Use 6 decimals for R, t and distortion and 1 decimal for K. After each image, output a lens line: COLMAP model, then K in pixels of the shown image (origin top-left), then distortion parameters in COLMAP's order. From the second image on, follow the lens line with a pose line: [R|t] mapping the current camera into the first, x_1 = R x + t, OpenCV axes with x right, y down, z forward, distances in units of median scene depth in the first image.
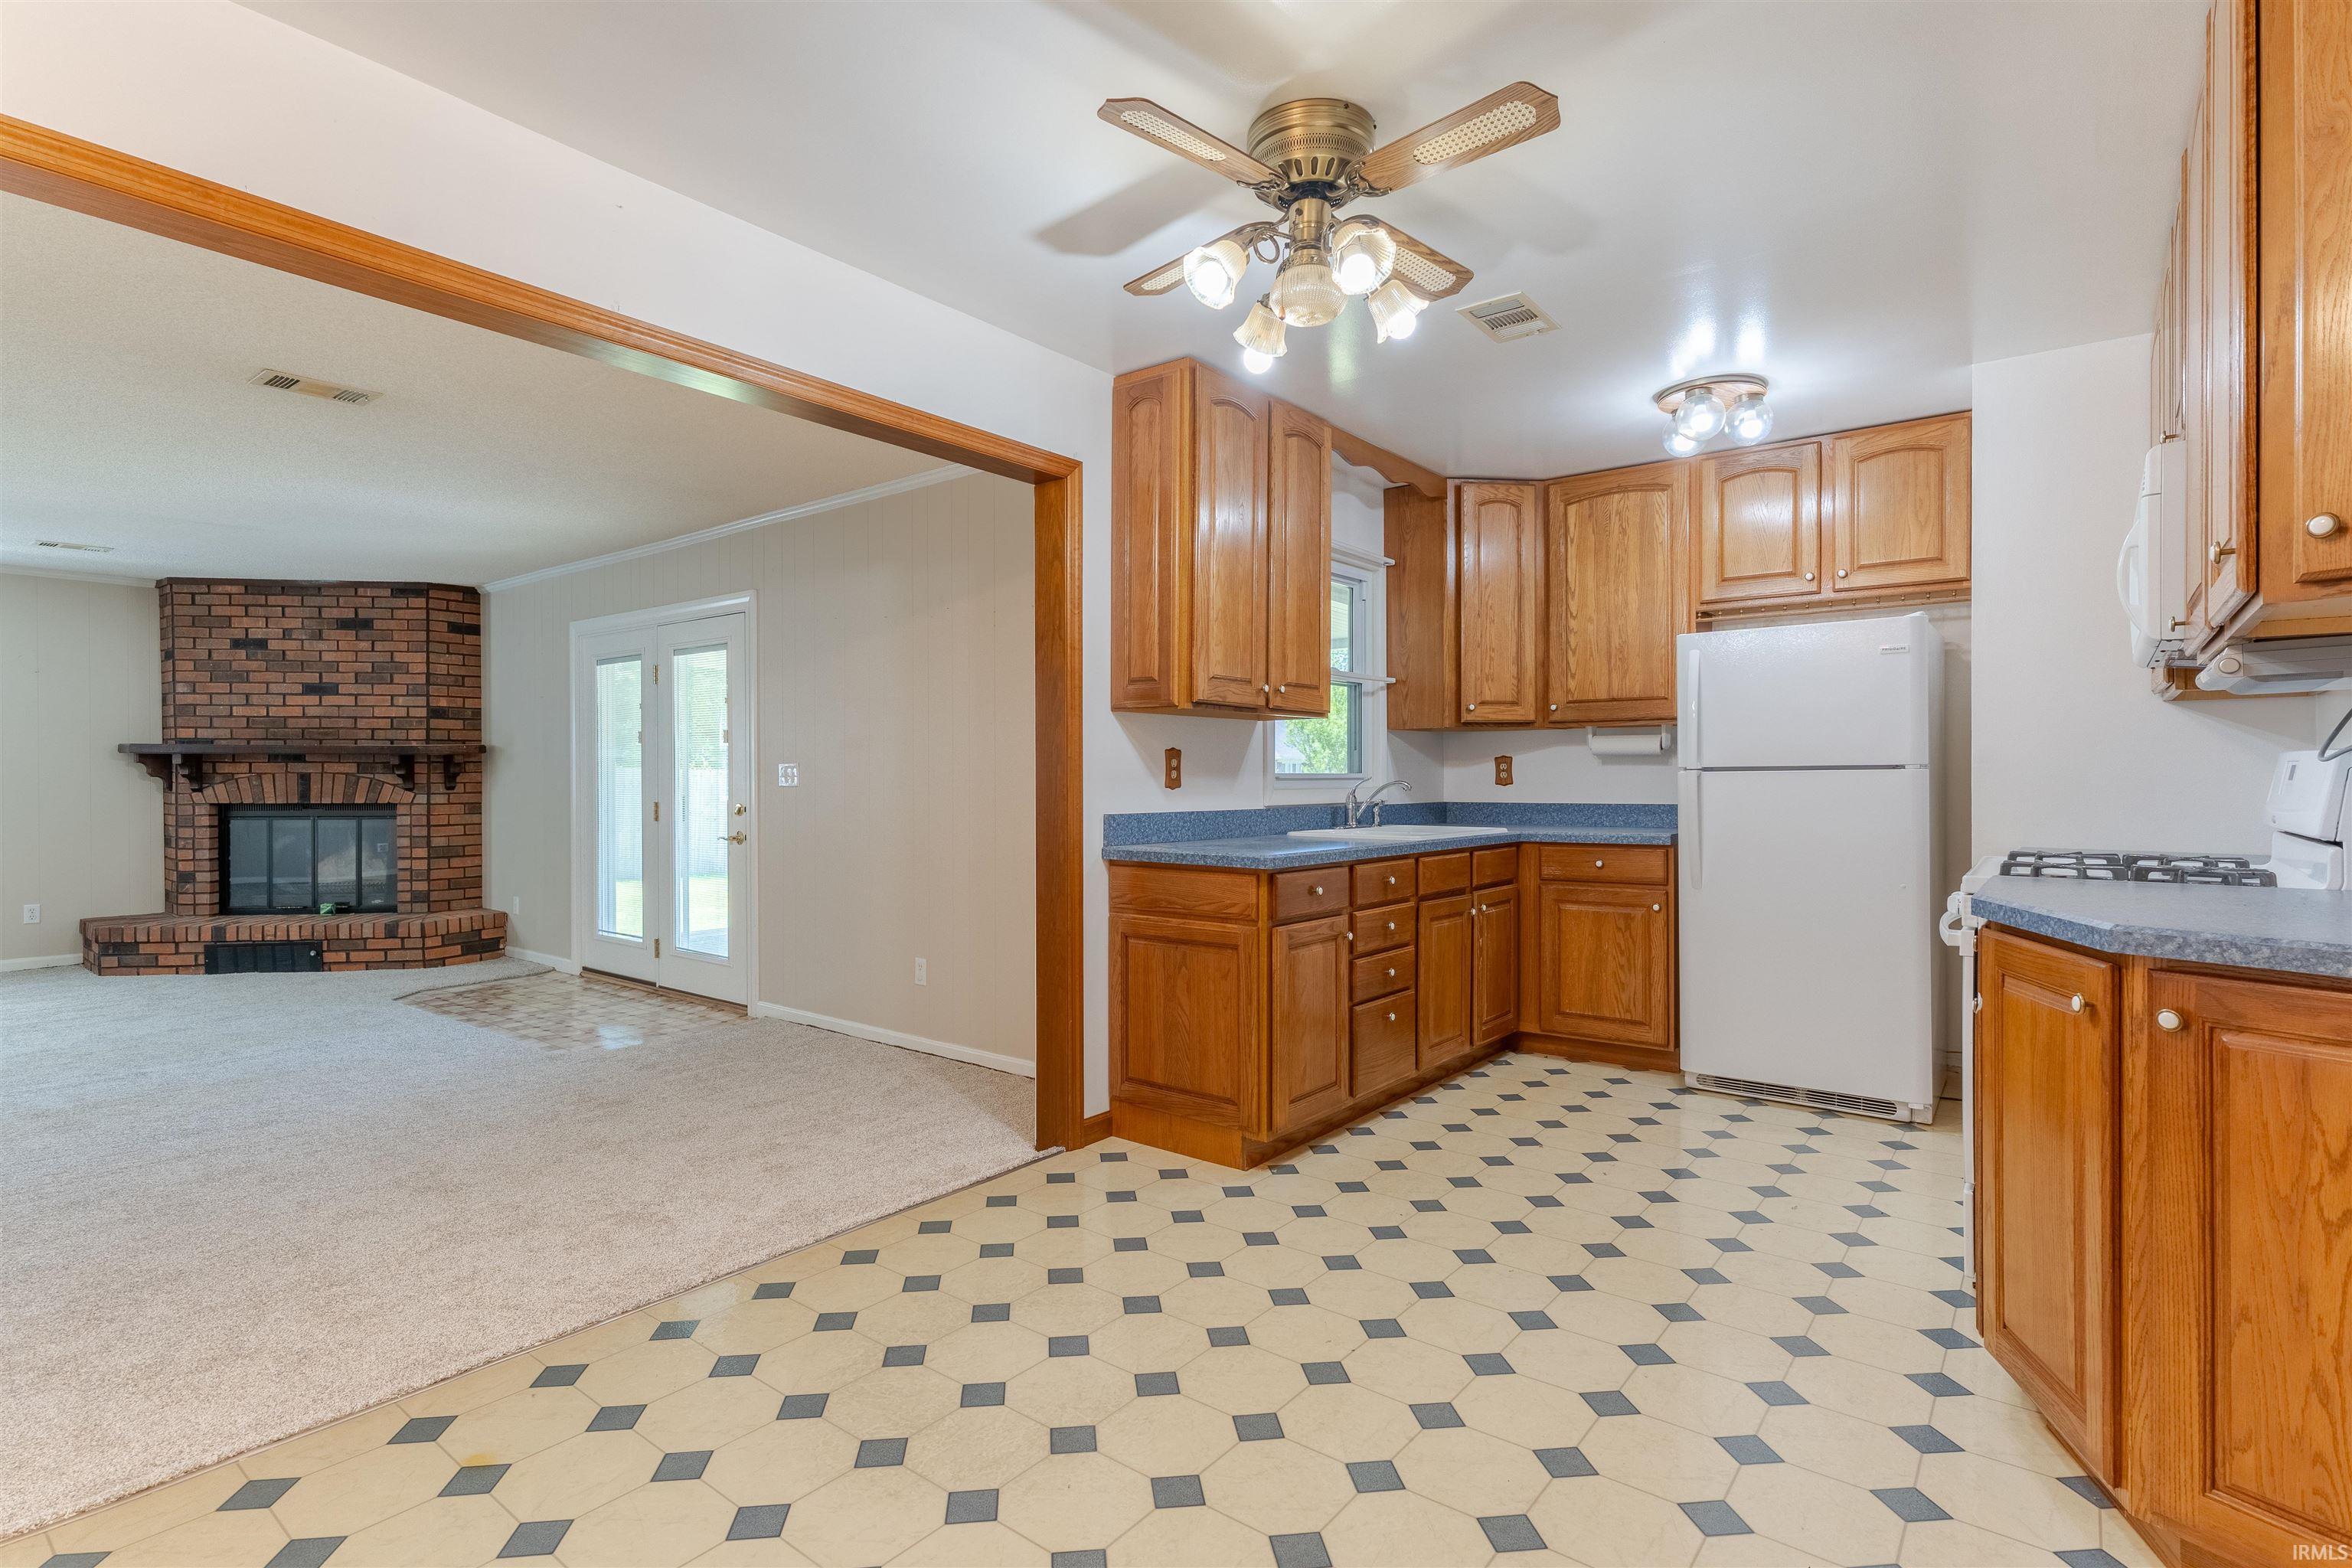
lens RADIAL K [[1140.1, 0, 1180.4], [0, 1140.1, 781.2], [0, 0, 1]] dist [0.003730, 0.001263]
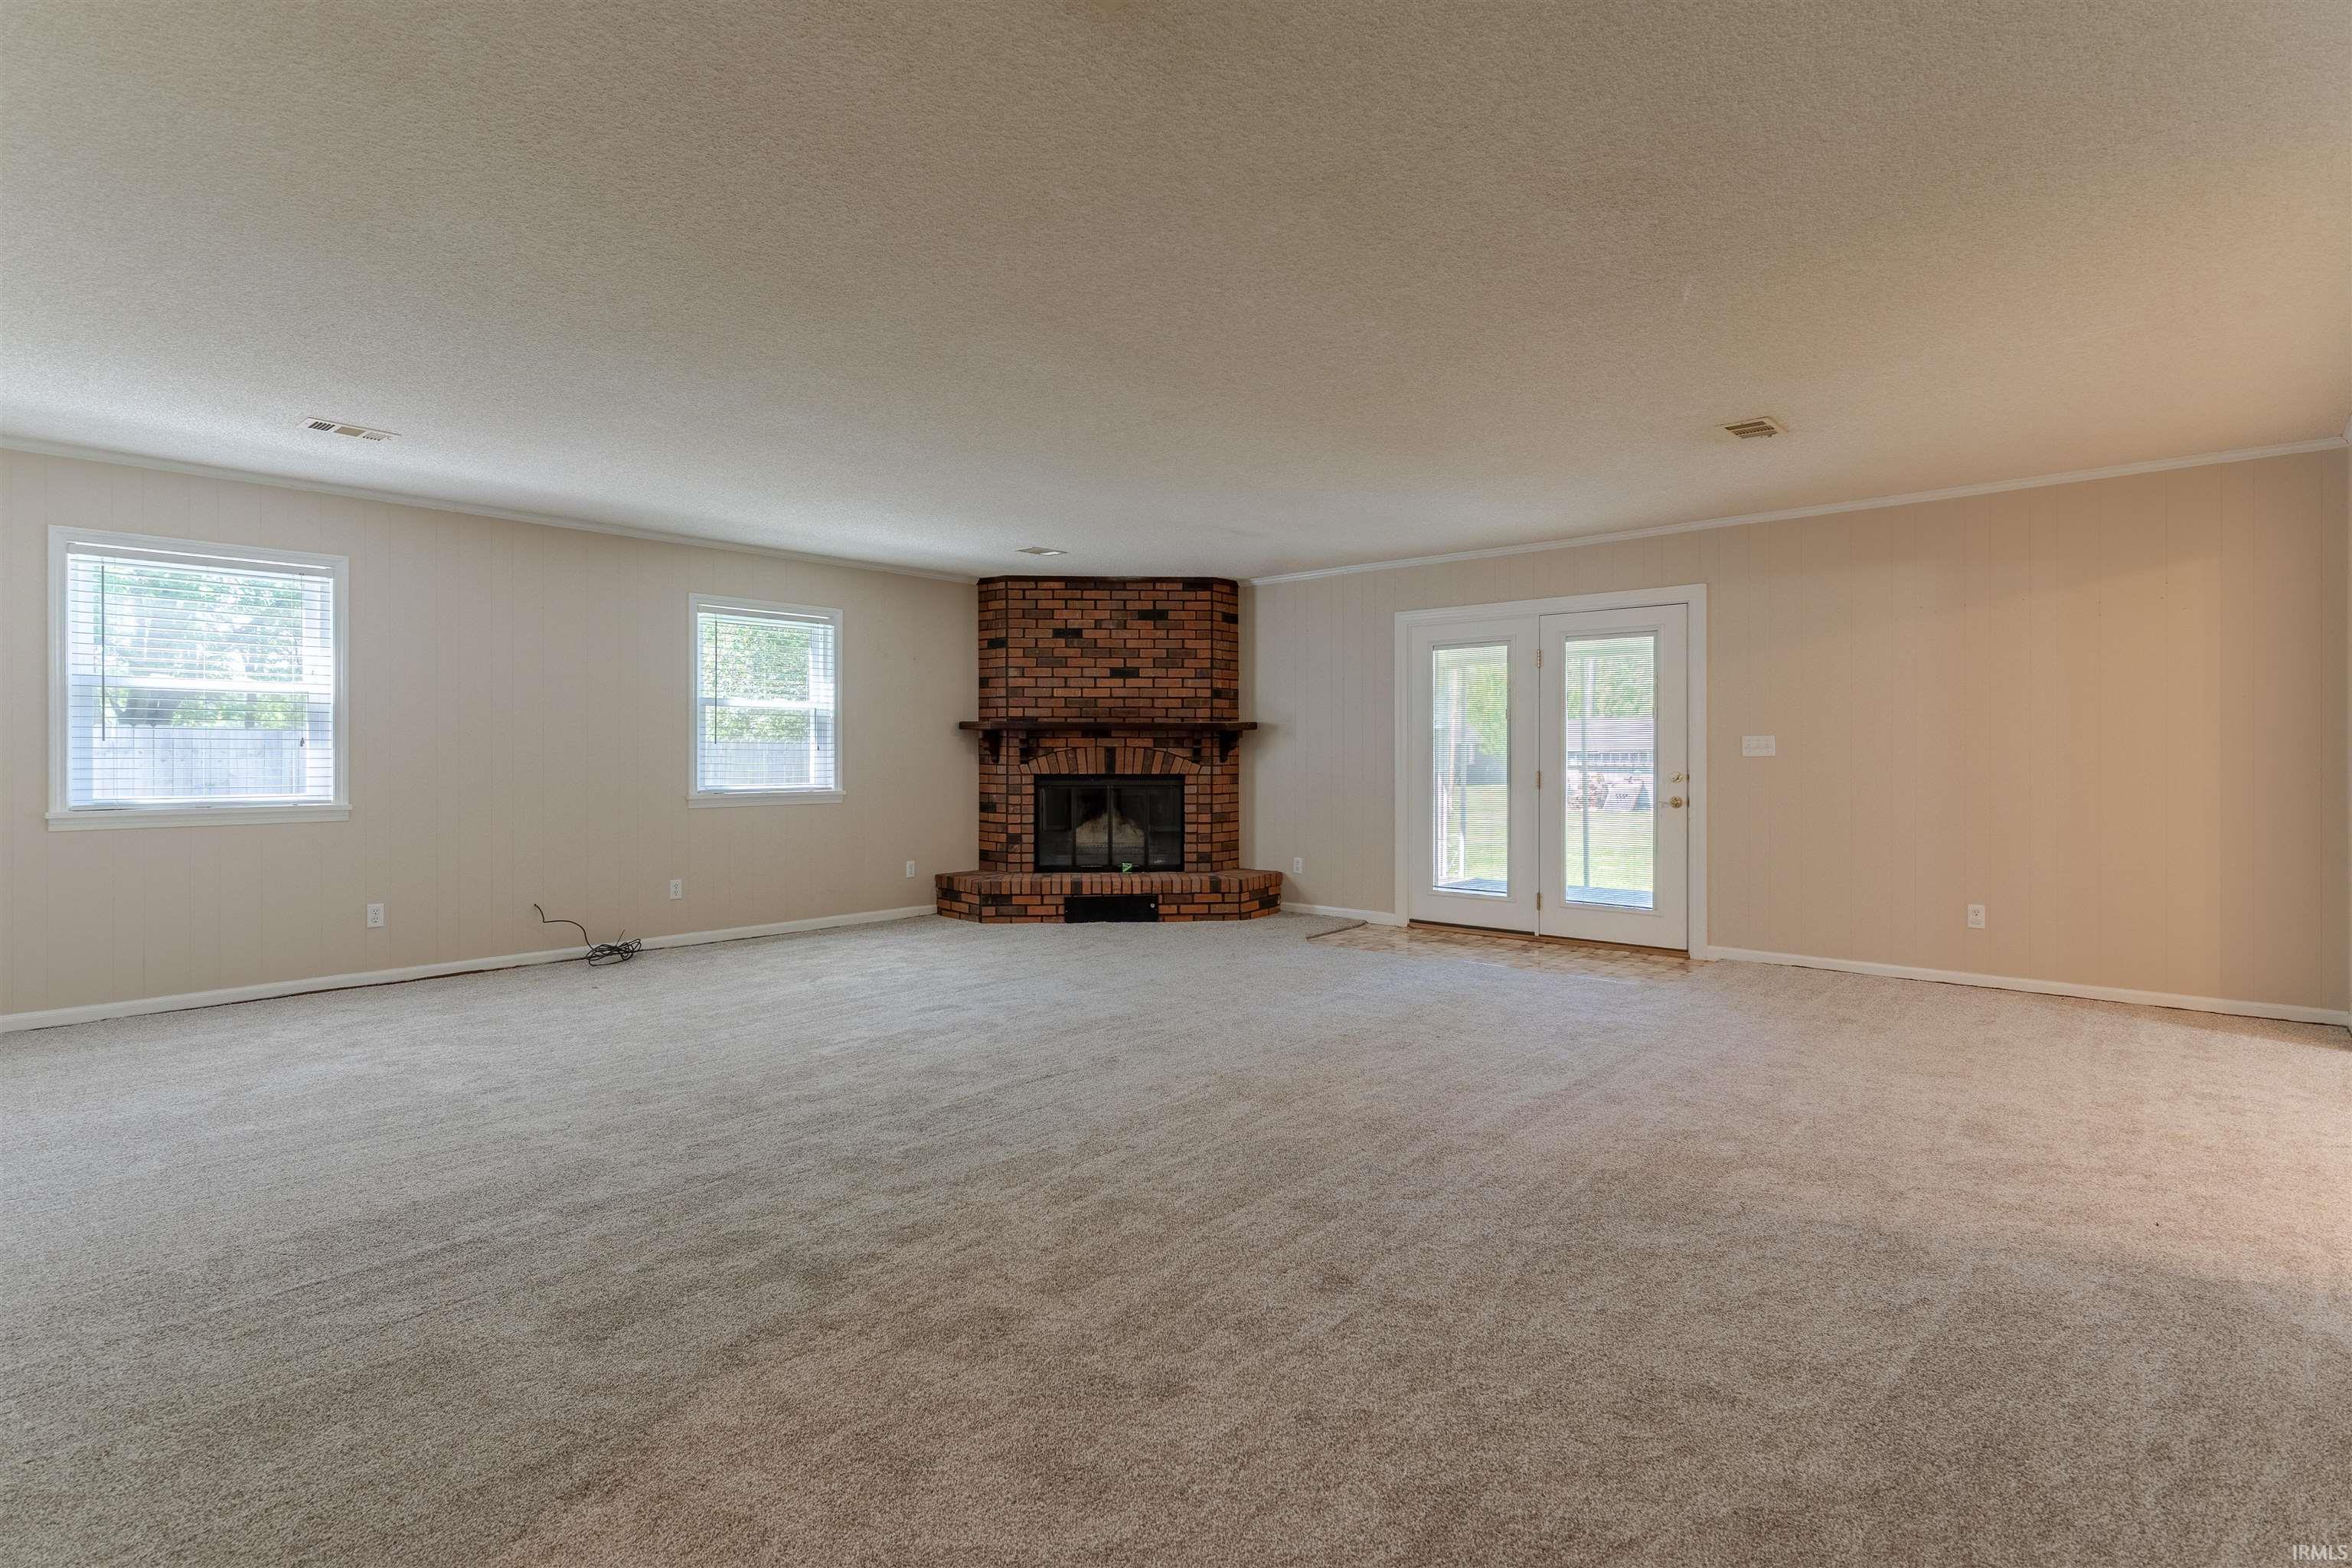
lens RADIAL K [[1140.1, 0, 1185.2], [0, 1140.1, 763.1], [0, 0, 1]] dist [0.003730, 0.001263]
pose [[0.998373, -0.000562, -0.057009, -0.633553], [0.000547, 1.000000, -0.000287, 0.009025], [0.057009, 0.000256, 0.998374, -0.121848]]
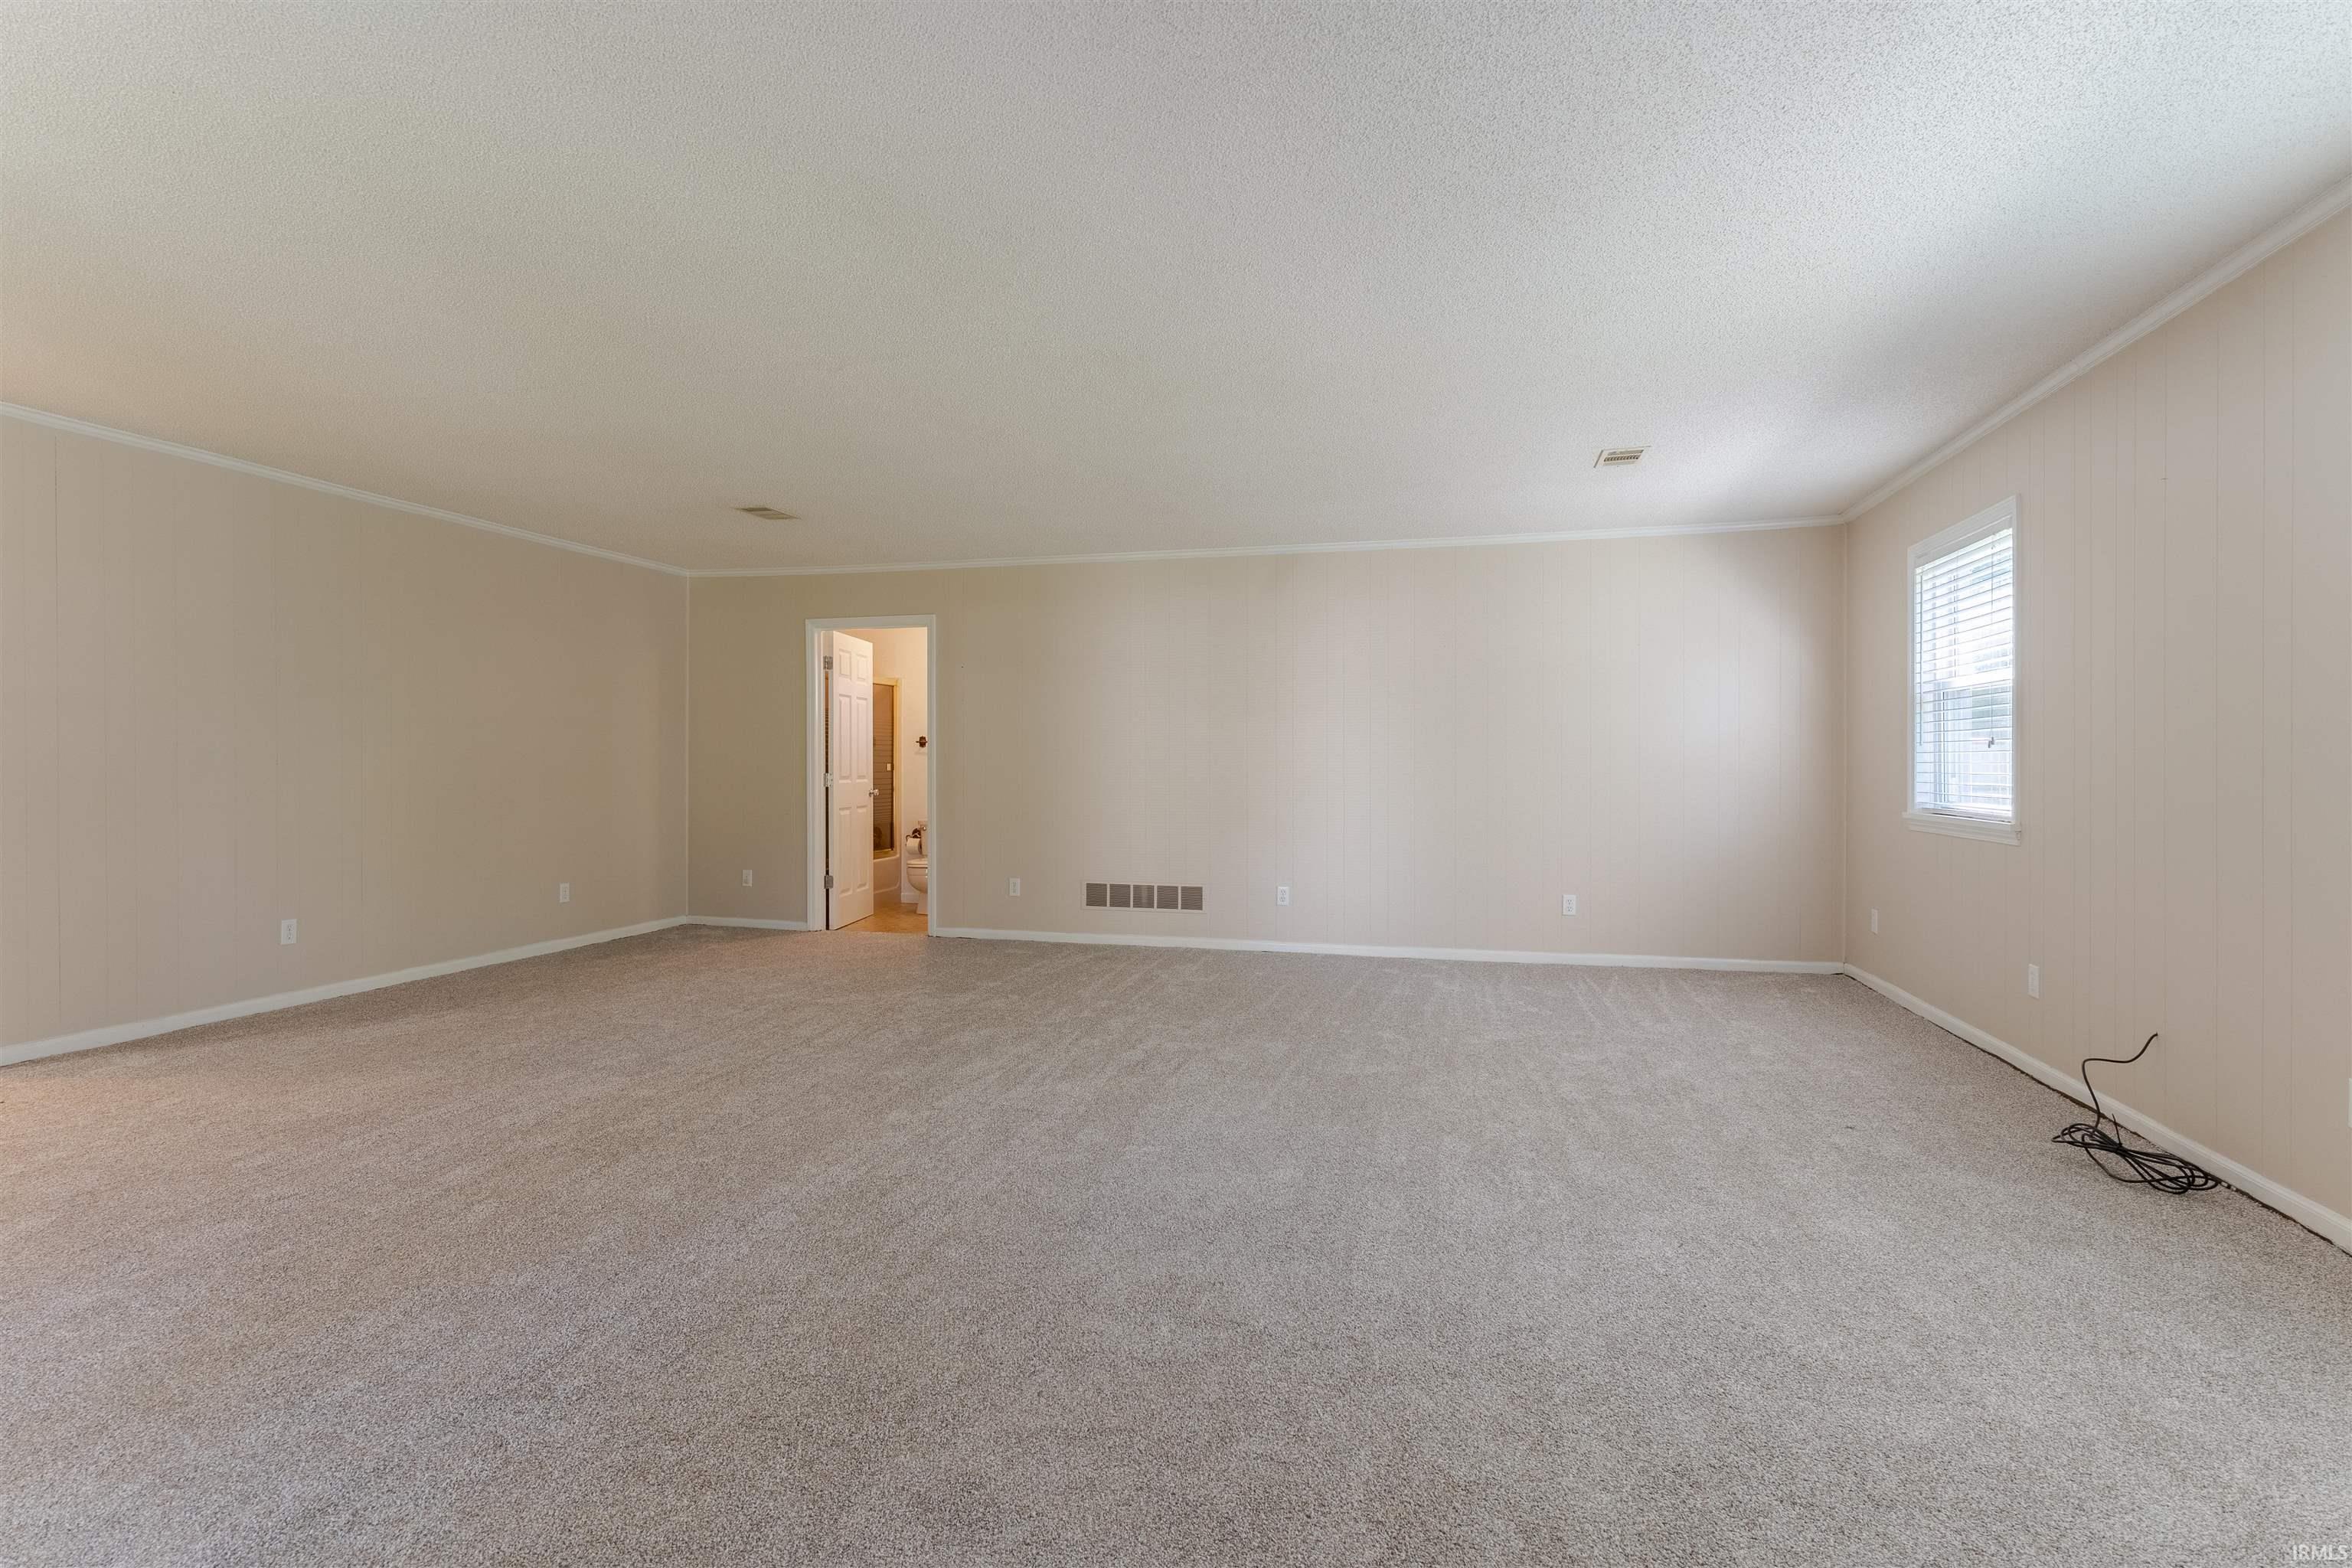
lens RADIAL K [[1140.1, 0, 1175.0], [0, 1140.1, 774.4], [0, 0, 1]] dist [0.003730, 0.001263]
pose [[-0.912467, 0.001008, -0.409150, -0.607396], [-0.003211, 0.999949, 0.009626, 0.008813], [0.409139, 0.010097, -0.912416, 0.944735]]
